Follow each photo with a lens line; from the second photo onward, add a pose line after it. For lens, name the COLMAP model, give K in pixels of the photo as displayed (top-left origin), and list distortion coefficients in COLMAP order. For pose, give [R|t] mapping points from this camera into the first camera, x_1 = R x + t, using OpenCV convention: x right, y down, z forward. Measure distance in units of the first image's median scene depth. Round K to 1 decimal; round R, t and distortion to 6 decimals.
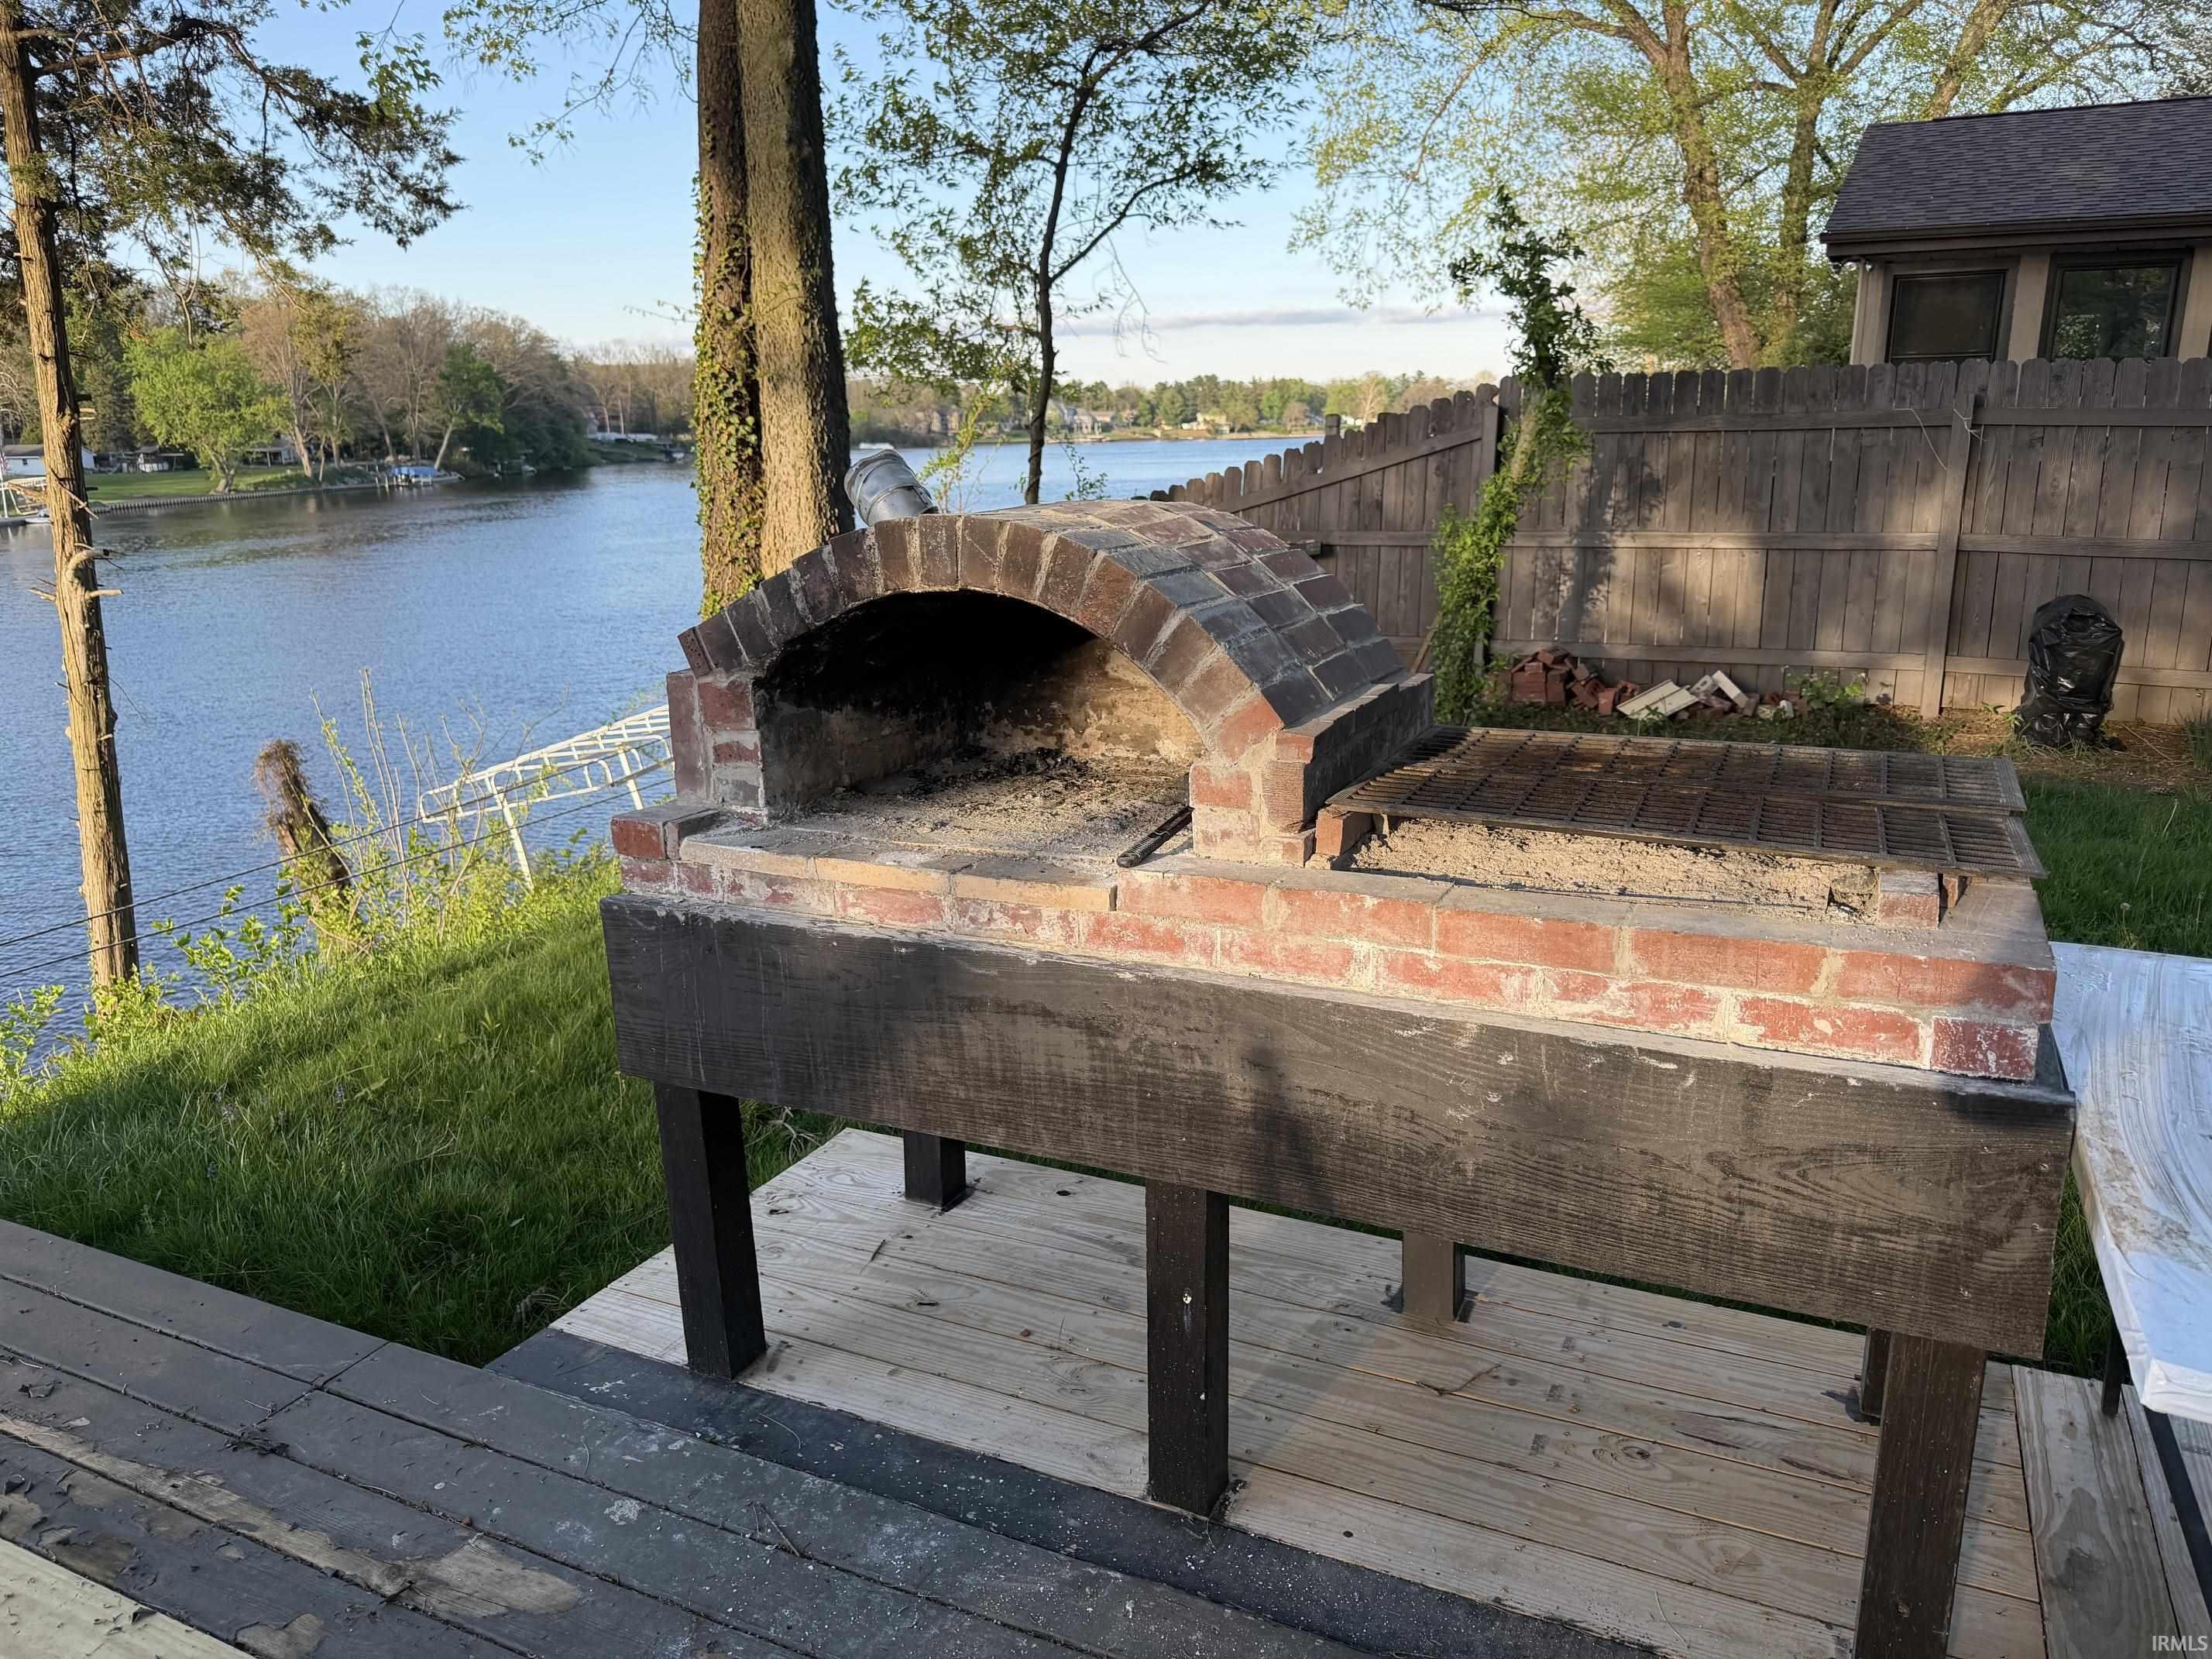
lens RADIAL K [[1555.6, 0, 1106.0], [0, 1555.6, 829.5], [0, 0, 1]] dist [0.067552, -0.083153]
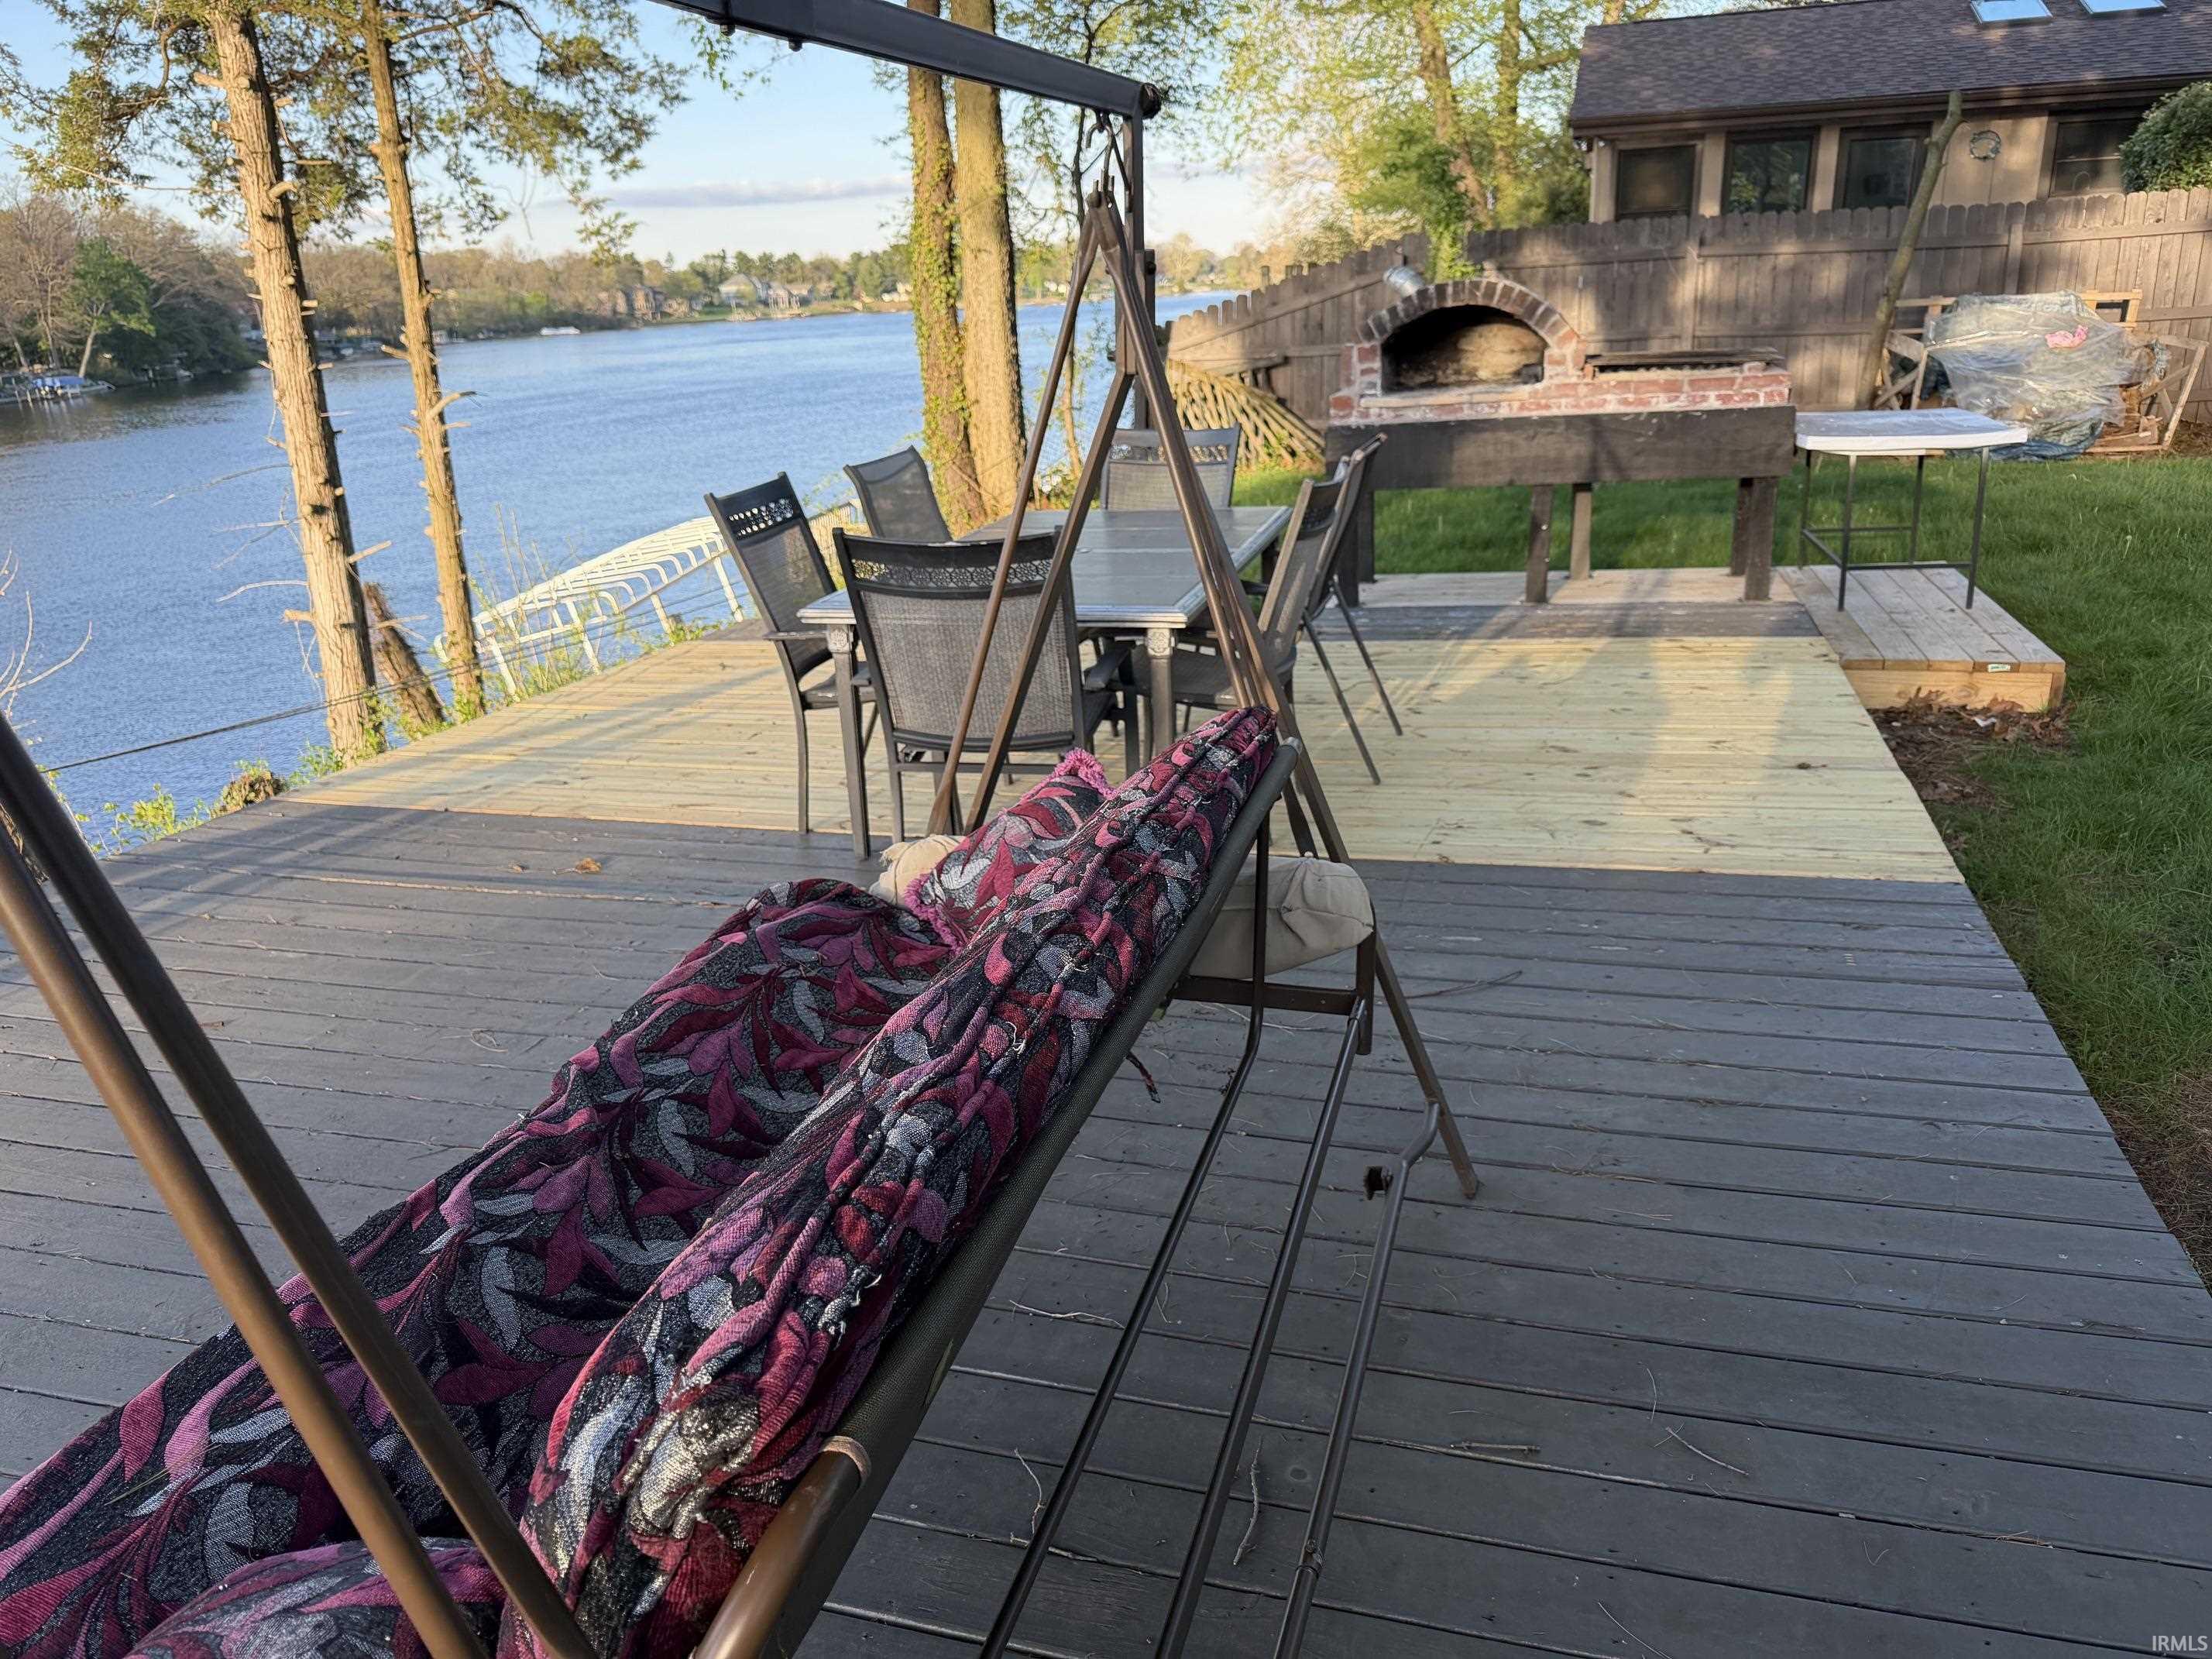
lens RADIAL K [[1580.7, 0, 1106.0], [0, 1580.7, 829.5], [0, 0, 1]] dist [0.011771, -0.008306]
pose [[0.982753, -0.092019, 0.160400, -0.101286], [0.080183, 0.993663, 0.078773, 0.042135], [-0.166632, -0.064553, 0.983904, -0.149612]]
